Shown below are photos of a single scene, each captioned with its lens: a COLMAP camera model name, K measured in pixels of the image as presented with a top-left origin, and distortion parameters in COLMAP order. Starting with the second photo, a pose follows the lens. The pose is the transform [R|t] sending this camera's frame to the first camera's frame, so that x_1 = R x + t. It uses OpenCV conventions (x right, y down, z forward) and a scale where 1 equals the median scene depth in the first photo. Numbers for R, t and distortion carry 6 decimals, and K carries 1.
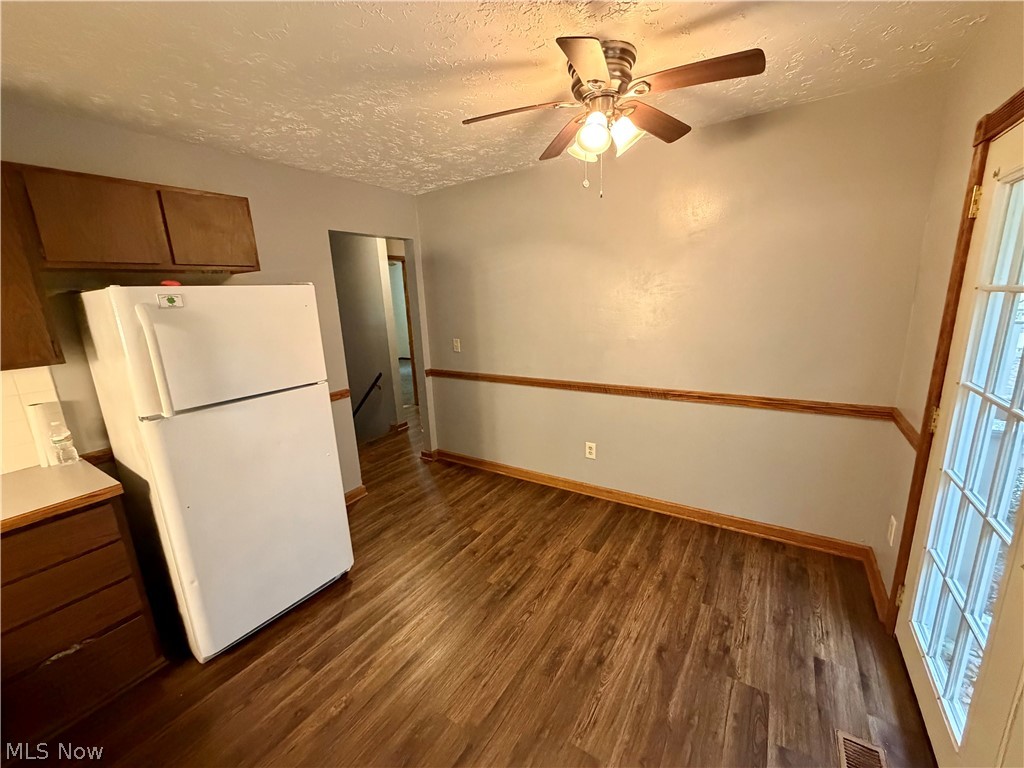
lens RADIAL K [[407.3, 0, 512.0], [0, 407.3, 384.0], [0, 0, 1]] dist [0.001014, -0.000030]
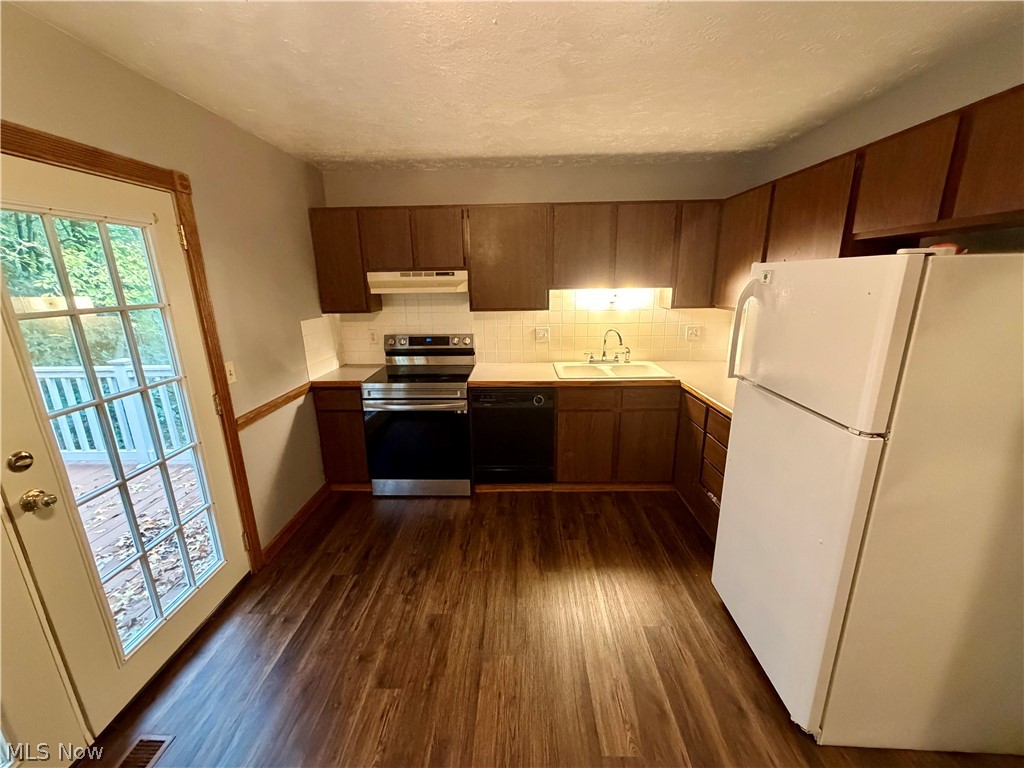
lens RADIAL K [[407.3, 0, 512.0], [0, 407.3, 384.0], [0, 0, 1]] dist [0.001014, -0.000030]
pose [[-0.847758, 0.189422, -0.495405, 0.266092], [-0.062220, 0.892083, 0.447568, -0.383654], [0.526722, 0.410254, -0.744484, 1.537187]]
